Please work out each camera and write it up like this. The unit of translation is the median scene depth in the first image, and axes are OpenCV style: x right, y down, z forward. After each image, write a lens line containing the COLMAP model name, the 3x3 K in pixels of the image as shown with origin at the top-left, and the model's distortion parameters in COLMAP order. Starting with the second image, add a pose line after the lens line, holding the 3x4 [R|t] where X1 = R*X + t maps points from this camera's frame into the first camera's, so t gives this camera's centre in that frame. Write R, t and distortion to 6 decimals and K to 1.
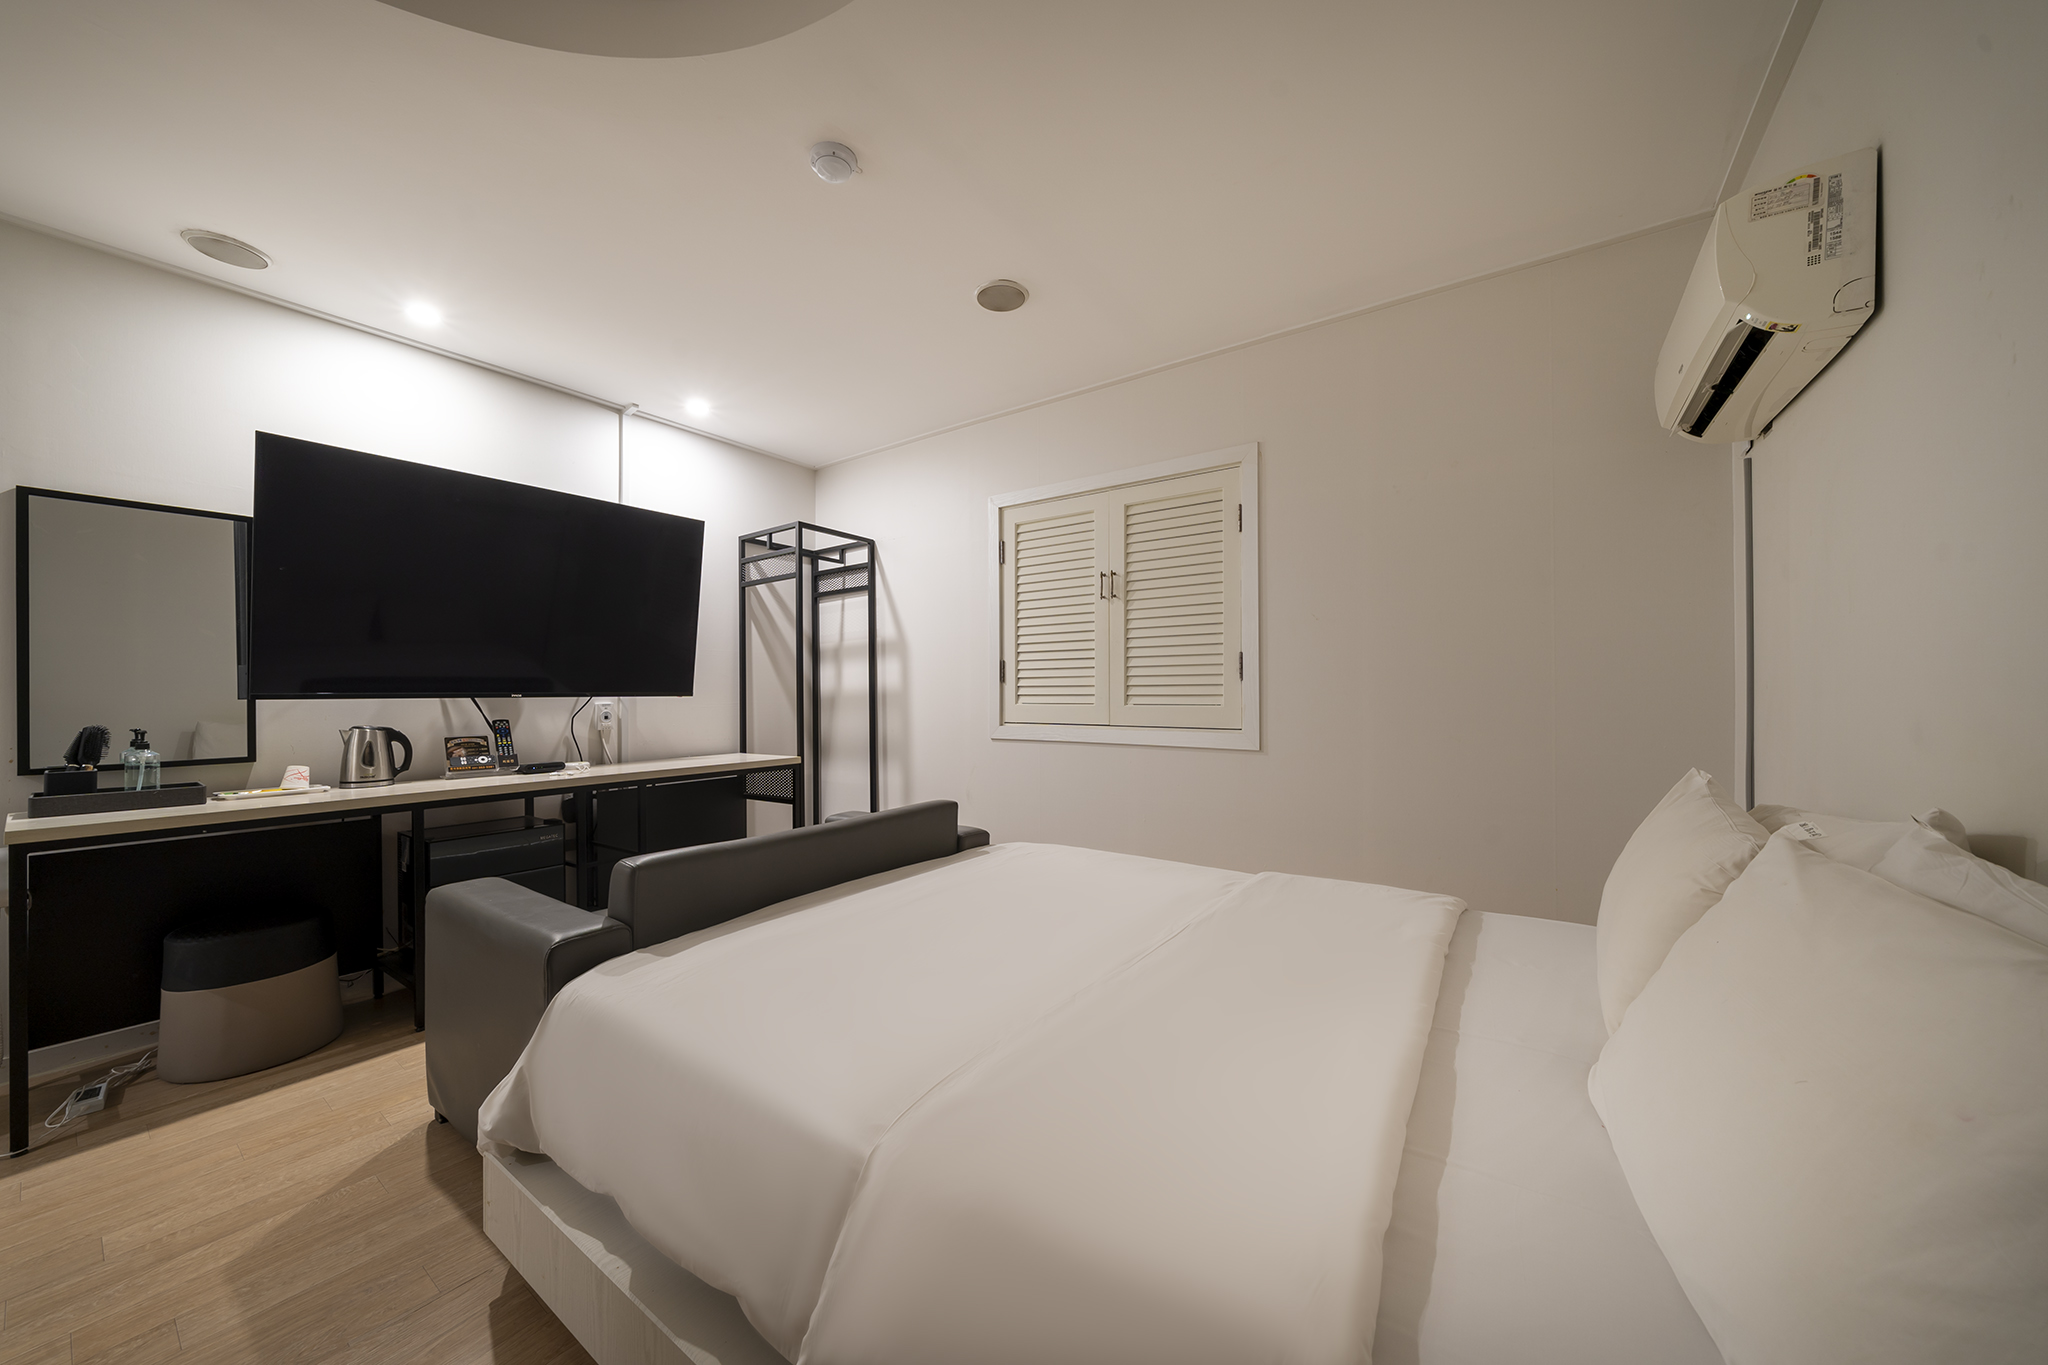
lens RADIAL K [[705.9, 0, 1032.6], [0, 705.9, 690.4], [0, 0, 1]] dist [-0.003014, -0.000197]
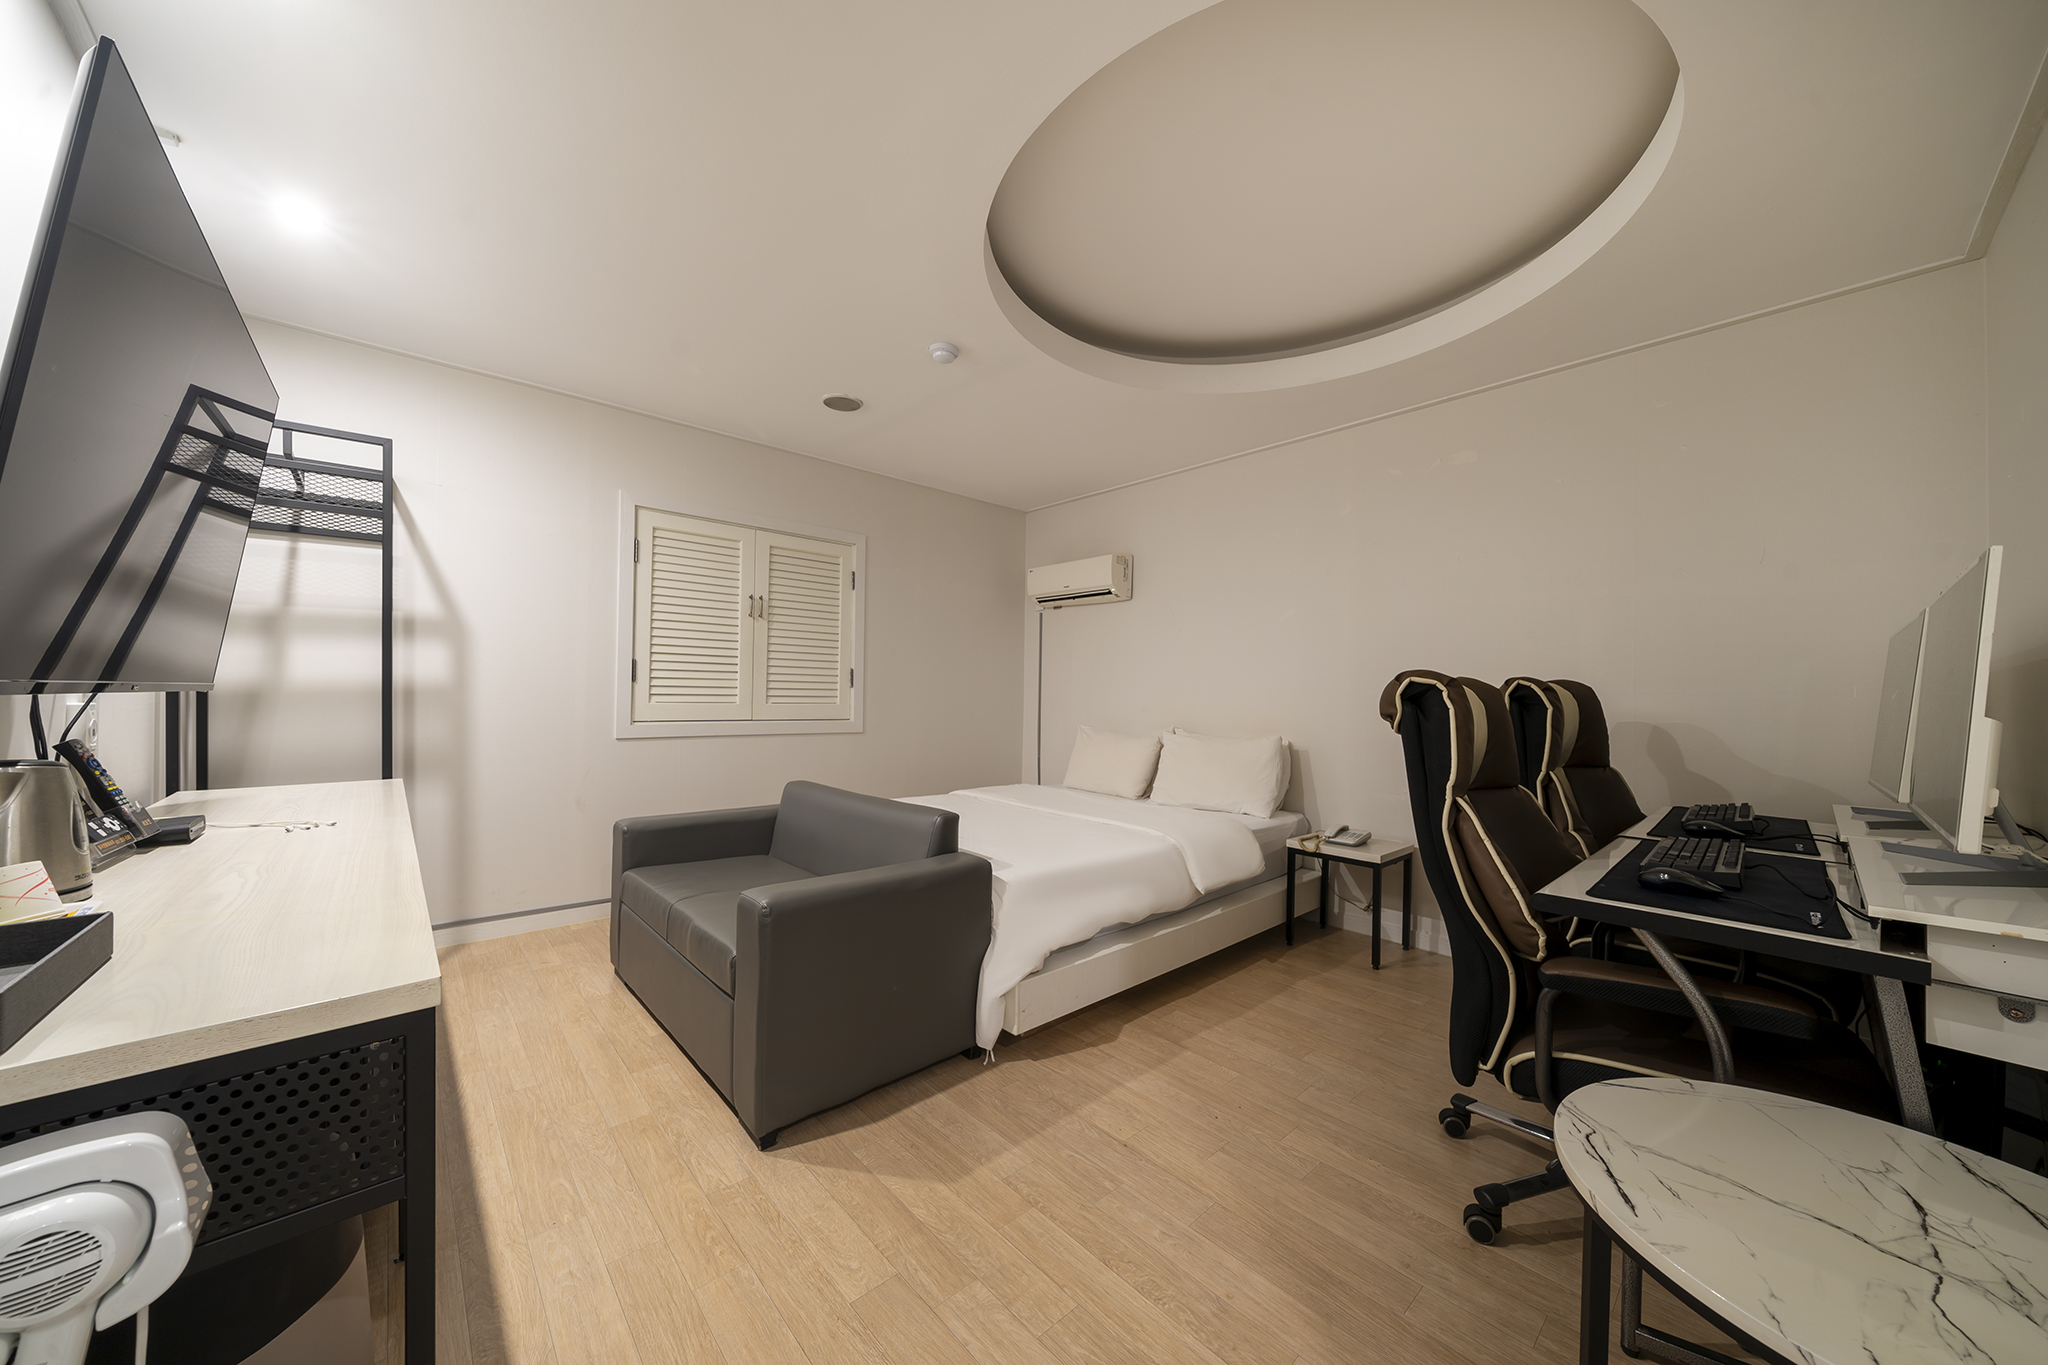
lens RADIAL K [[705.9, 0, 1018.2], [0, 705.9, 695.6], [0, 0, 1]] dist [-0.003014, -0.000197]
pose [[0.214892, 0.008323, 0.976602, -0.900285], [-0.017769, 0.999831, -0.004611, 0.004278], [-0.976476, -0.016362, 0.215003, 0.255724]]
